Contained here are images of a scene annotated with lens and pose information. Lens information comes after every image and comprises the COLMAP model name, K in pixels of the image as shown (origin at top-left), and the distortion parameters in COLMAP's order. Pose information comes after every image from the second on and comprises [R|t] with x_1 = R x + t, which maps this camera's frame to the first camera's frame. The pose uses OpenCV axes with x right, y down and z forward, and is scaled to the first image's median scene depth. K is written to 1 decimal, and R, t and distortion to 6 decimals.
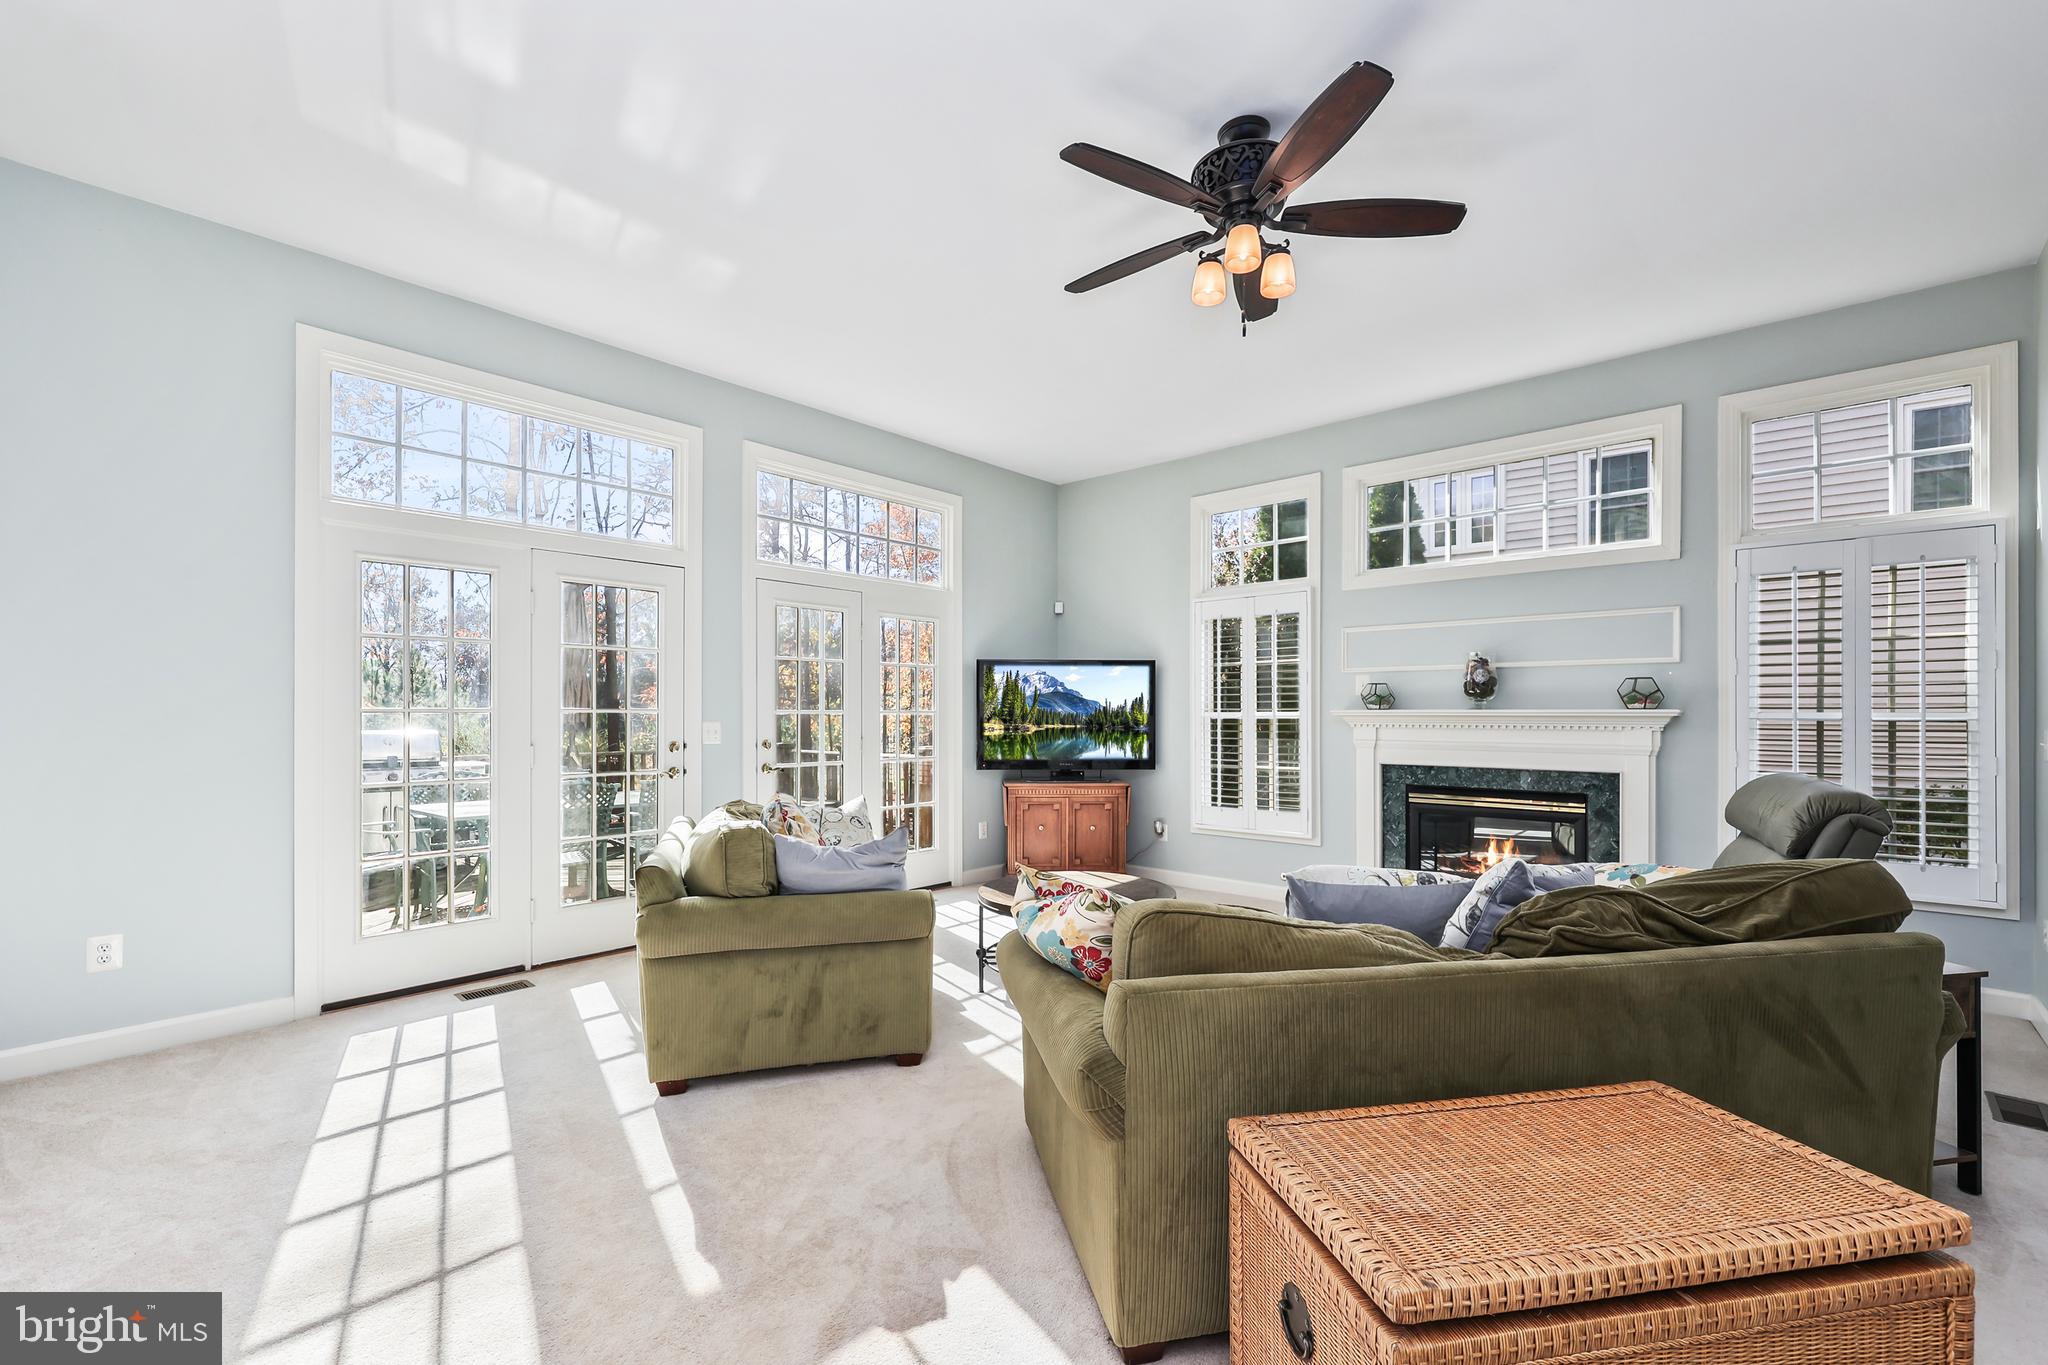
lens RADIAL K [[841.5, 0, 1026.7], [0, 841.5, 726.4], [0, 0, 1]] dist [-0.000581, 0.001587]
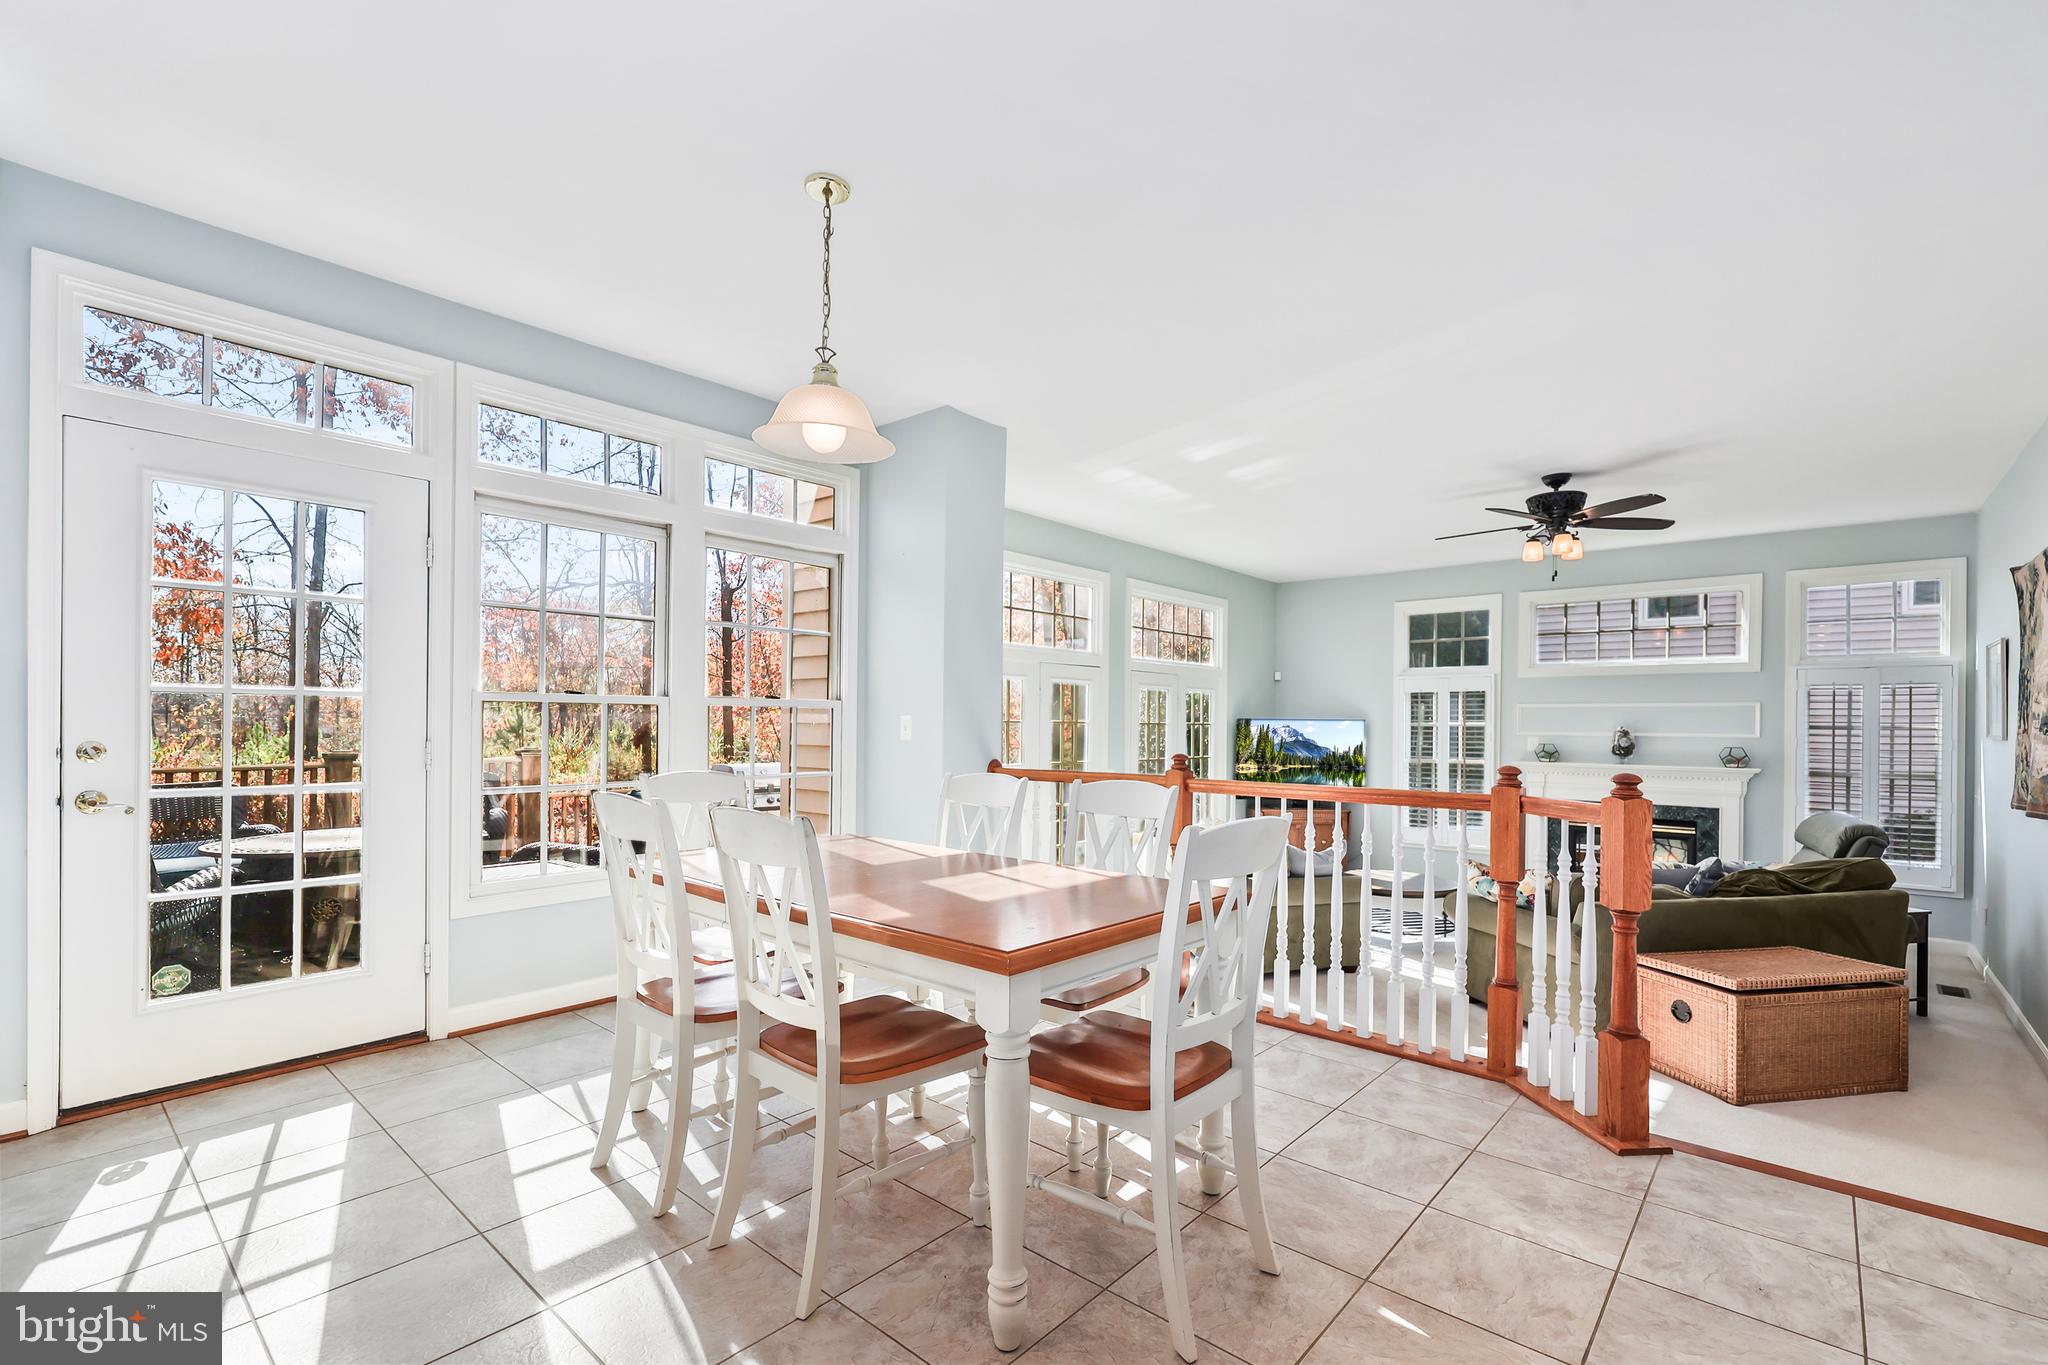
lens RADIAL K [[874.6, 0, 1027.3], [0, 874.6, 737.8], [0, 0, 1]] dist [0.007296, -0.000792]
pose [[0.999805, 0.008458, 0.017859, -0.526516], [-0.008559, 0.999948, 0.005608, -0.062333], [-0.017811, -0.005760, 0.999825, -0.523465]]
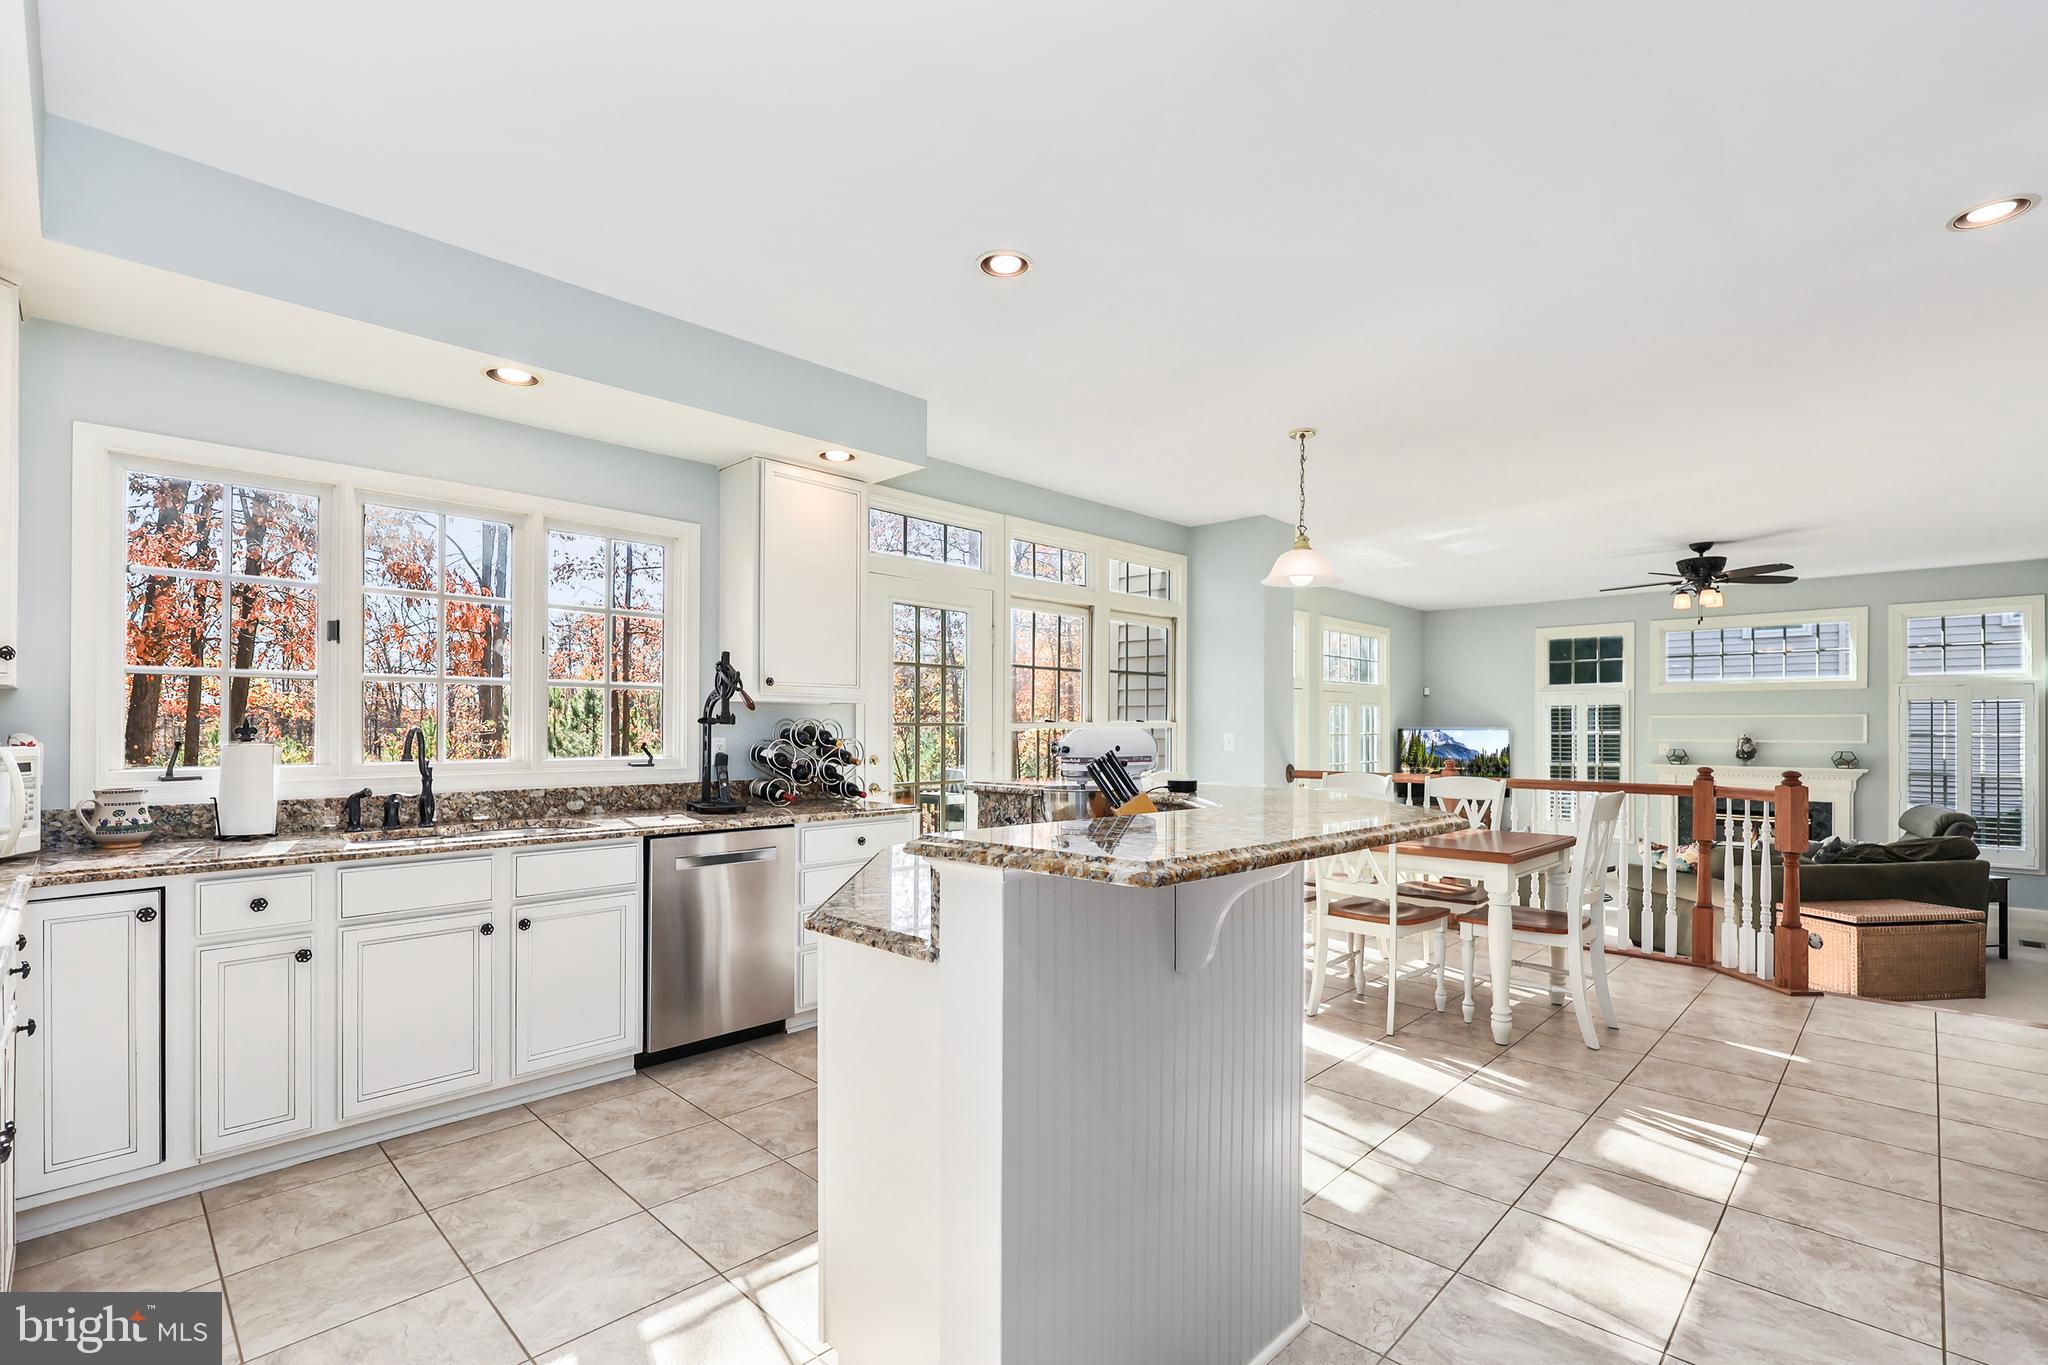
lens RADIAL K [[919.4, 0, 1012.3], [0, 919.4, 735.6], [0, 0, 1]] dist [0.009979, 0.001023]
pose [[0.999638, 0.002467, -0.026783, -0.917574], [-0.002506, 0.999996, -0.001417, -0.073656], [0.026780, 0.001483, 0.999640, -0.958140]]
